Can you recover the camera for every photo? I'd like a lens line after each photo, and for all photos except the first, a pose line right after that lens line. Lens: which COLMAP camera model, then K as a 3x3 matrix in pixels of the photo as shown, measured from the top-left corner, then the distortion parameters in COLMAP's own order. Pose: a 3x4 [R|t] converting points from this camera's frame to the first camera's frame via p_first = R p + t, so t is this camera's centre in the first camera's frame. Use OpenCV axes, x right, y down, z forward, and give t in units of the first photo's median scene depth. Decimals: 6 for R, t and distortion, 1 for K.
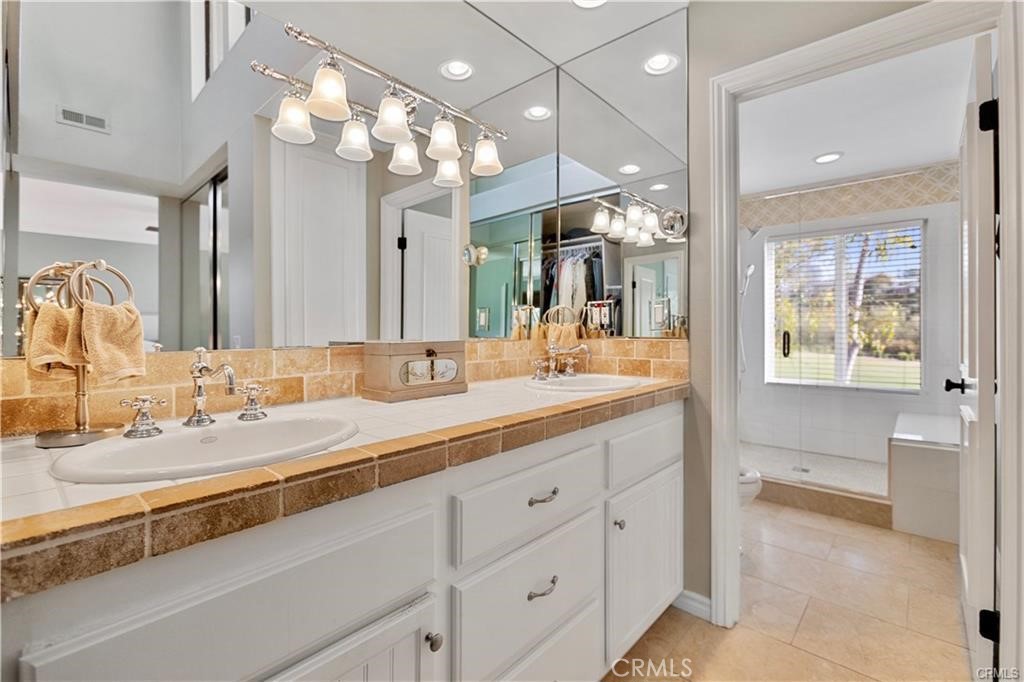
lens RADIAL K [[465.7, 0, 515.5], [0, 465.7, 323.4], [0, 0, 1]] dist [0.000460, 0.000069]
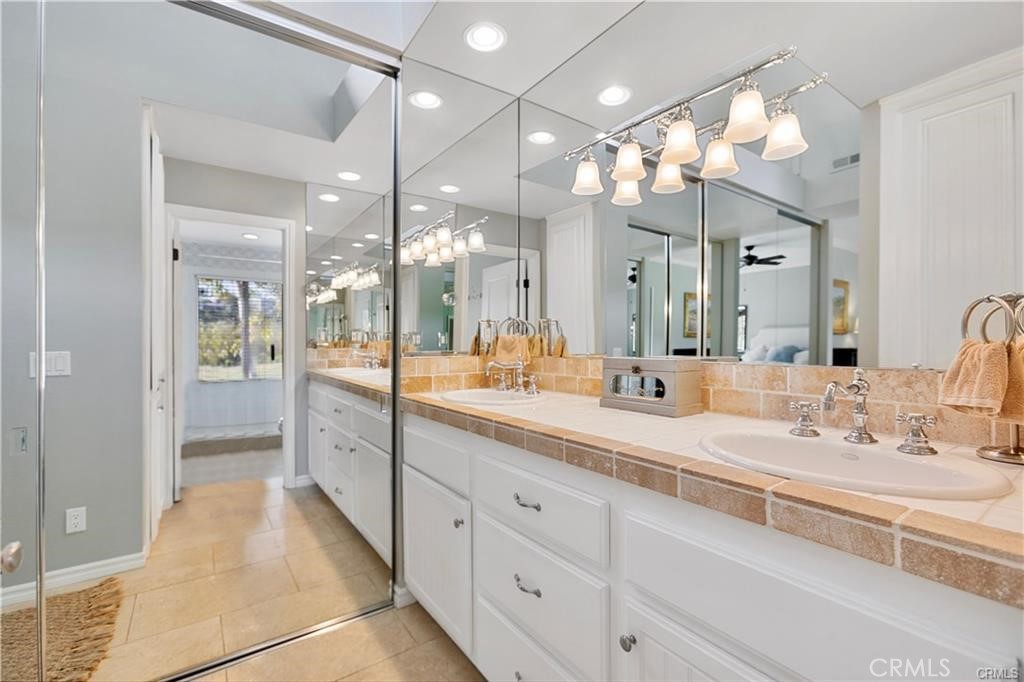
lens RADIAL K [[461.2, 0, 507.9], [0, 461.2, 342.3], [0, 0, 1]] dist [0.000536, 0.000236]
pose [[-0.210815, 0.008943, -0.977485, 0.607724], [0.003633, 0.999958, 0.008365, -0.003611], [0.977519, -0.001788, -0.210838, 0.651871]]
